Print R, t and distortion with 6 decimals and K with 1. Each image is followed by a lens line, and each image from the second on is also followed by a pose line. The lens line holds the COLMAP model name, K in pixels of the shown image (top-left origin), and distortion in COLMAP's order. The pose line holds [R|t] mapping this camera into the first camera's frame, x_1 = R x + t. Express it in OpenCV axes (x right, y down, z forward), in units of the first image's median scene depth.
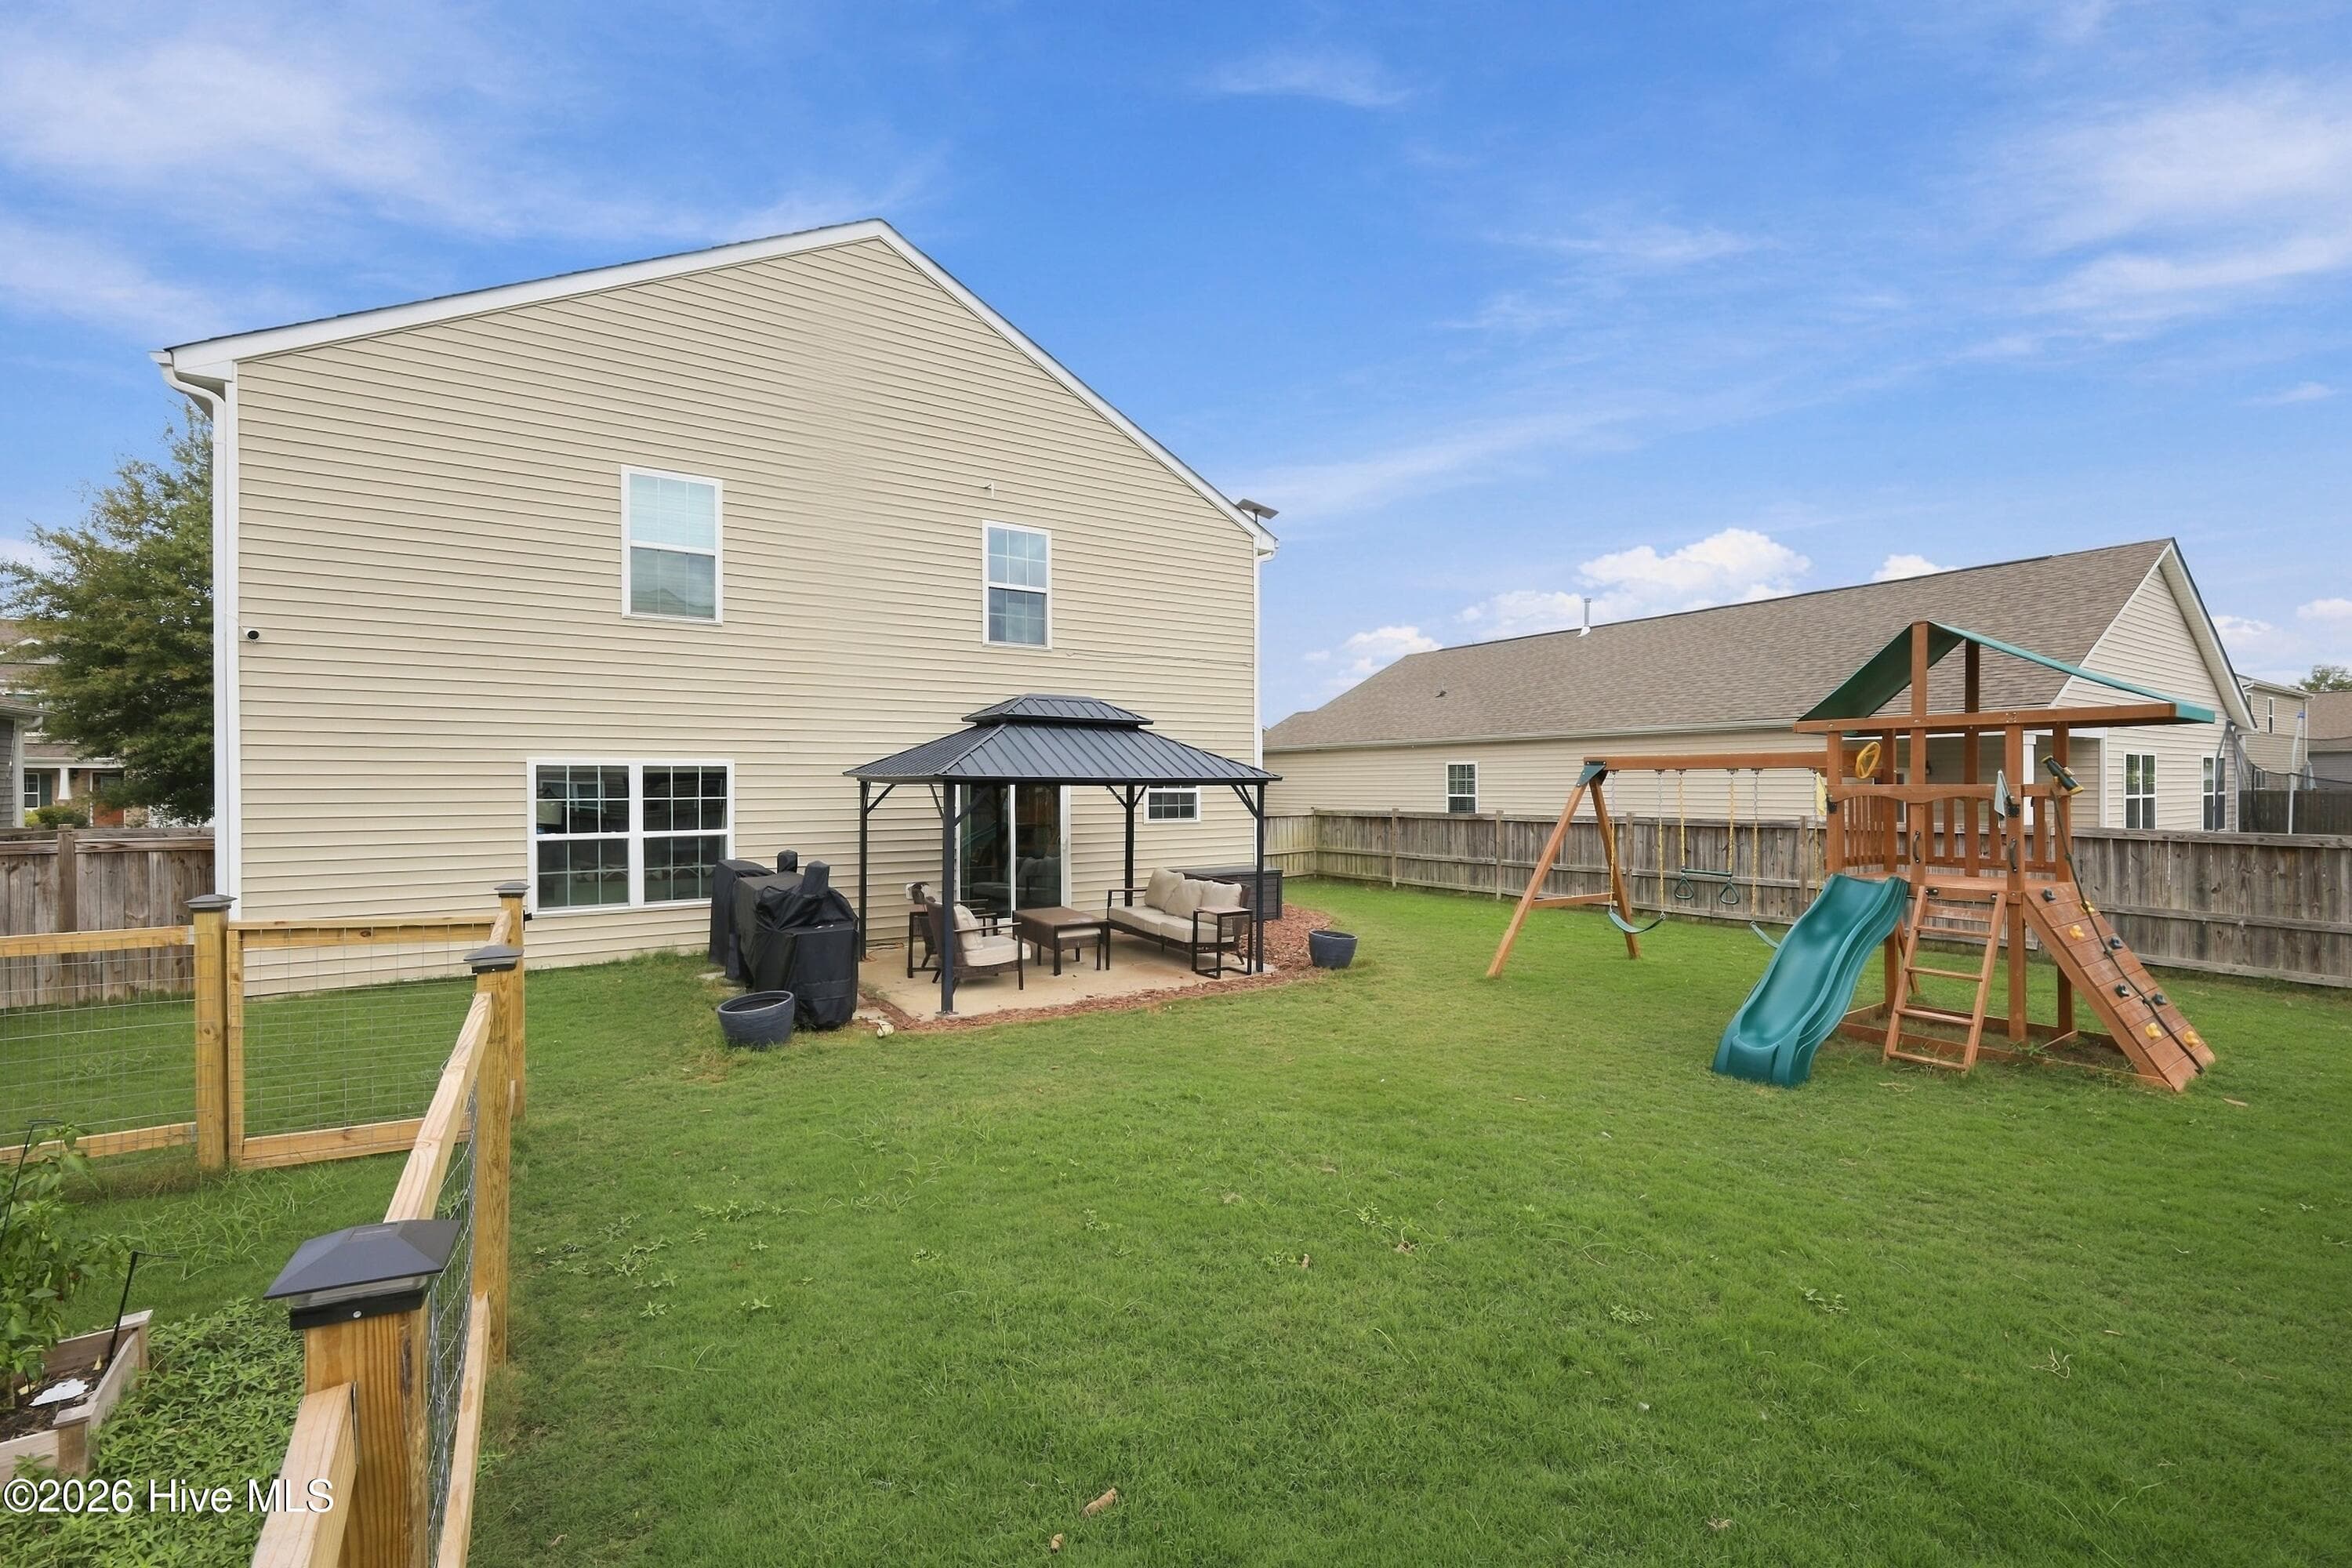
lens RADIAL K [[968.2, 0, 1176.0], [0, 968.2, 784.0], [0, 0, 1]] dist [-0.000781, -0.000138]
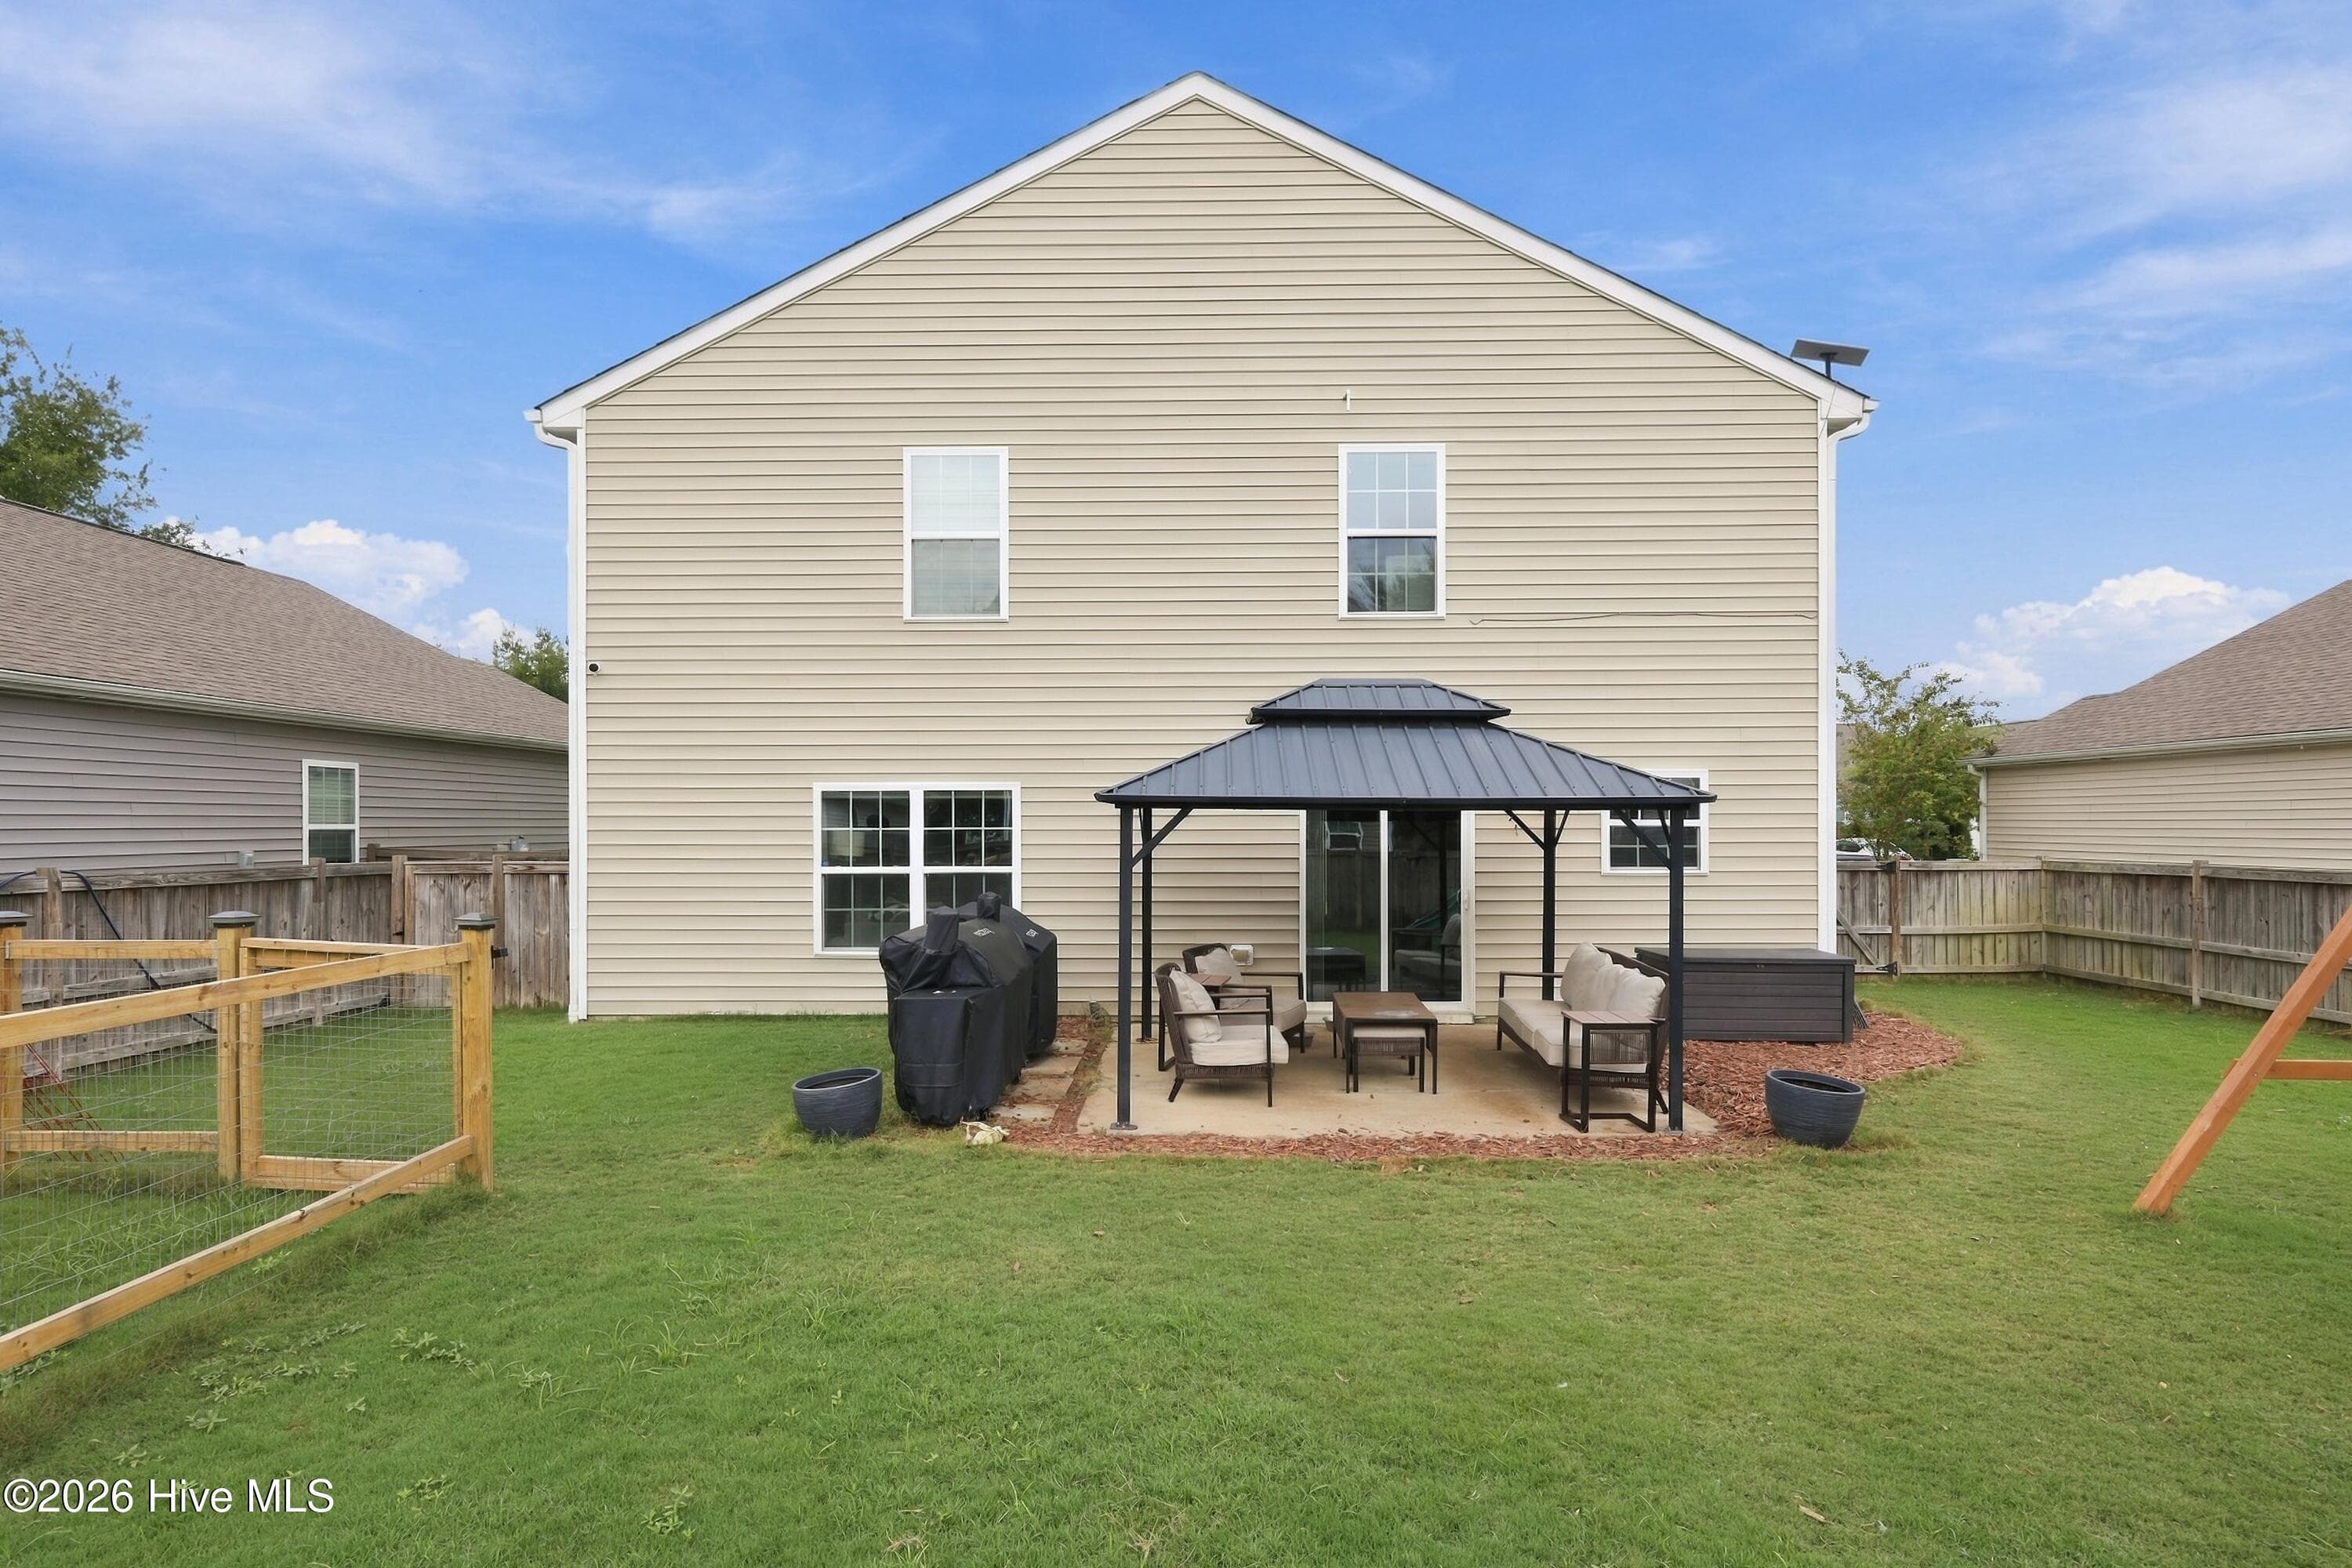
lens RADIAL K [[1212.4, 0, 1174.9], [0, 1212.4, 821.6], [0, 0, 1]] dist [0.000694, 0.000305]
pose [[0.830182, 0.001309, -0.557491, 0.239542], [-0.001625, 0.999999, -0.000072, 0.008538], [0.557490, 0.000965, 0.830183, 0.221463]]
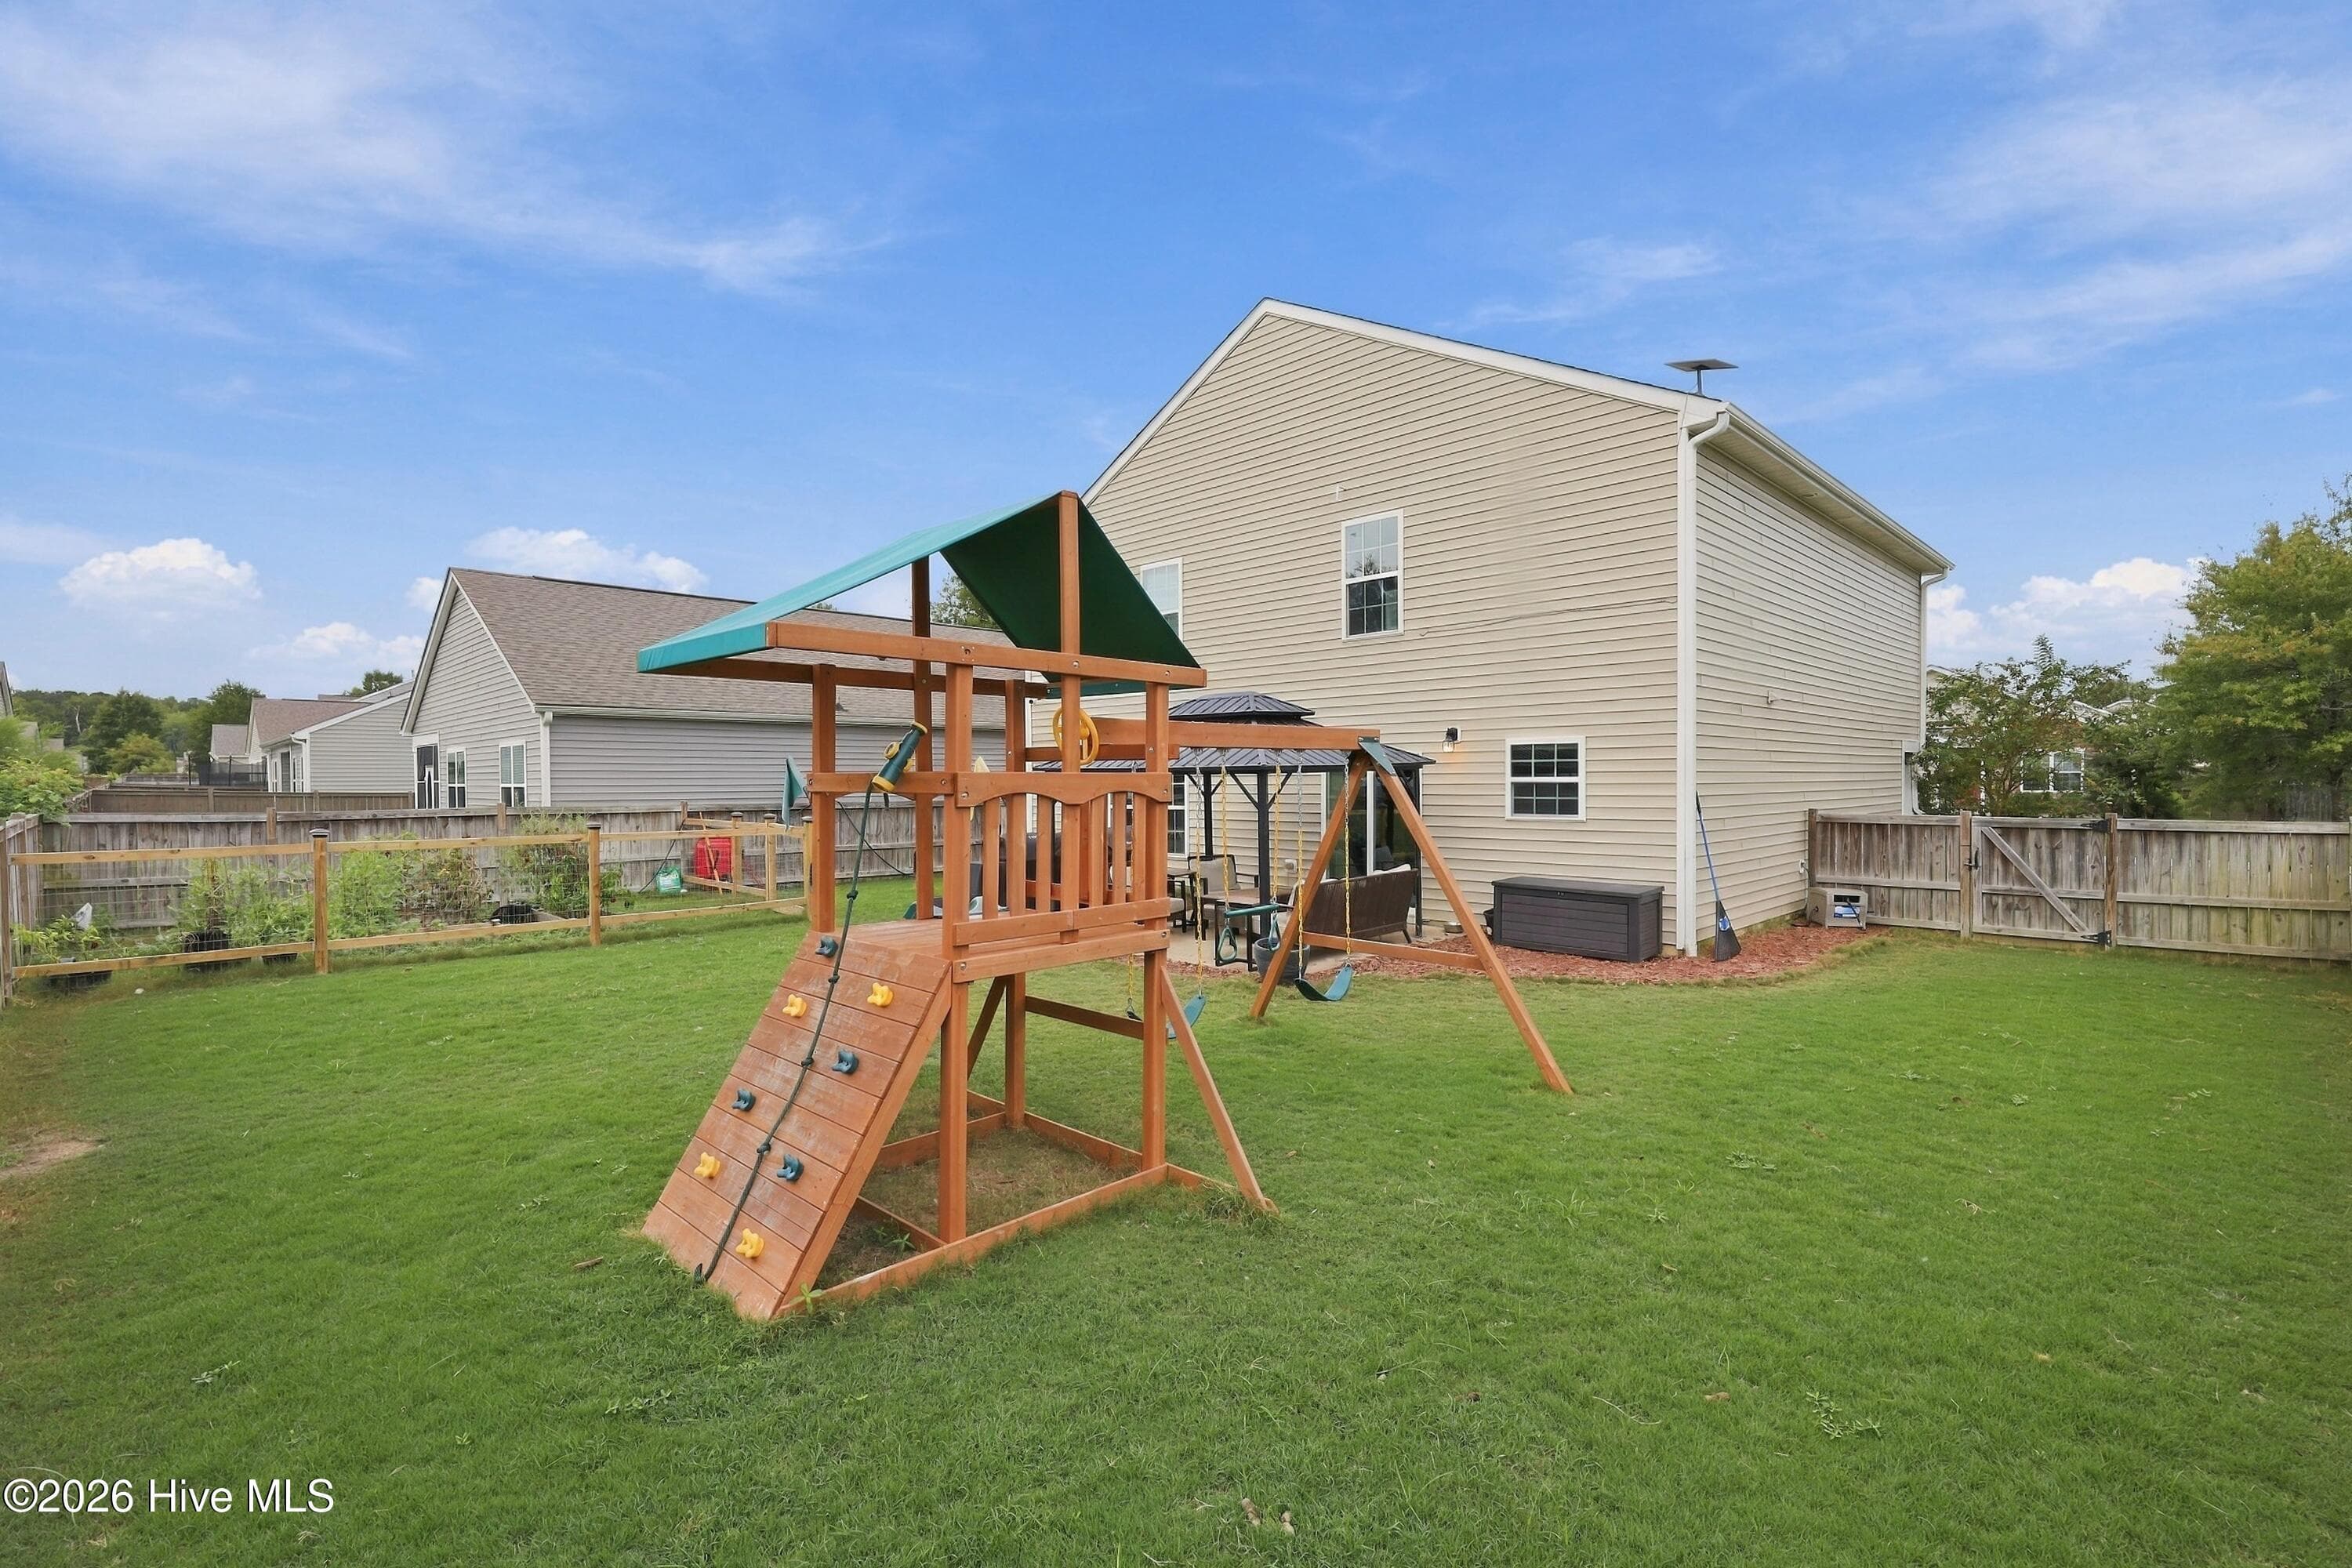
lens RADIAL K [[1044.4, 0, 1174.2], [0, 1044.4, 791.1], [0, 0, 1]] dist [-0.000023, -0.000003]
pose [[0.202154, 0.013397, -0.979262, 1.053047], [0.004973, 0.999880, 0.014705, 0.002840], [0.979341, -0.007843, 0.202063, 0.703834]]
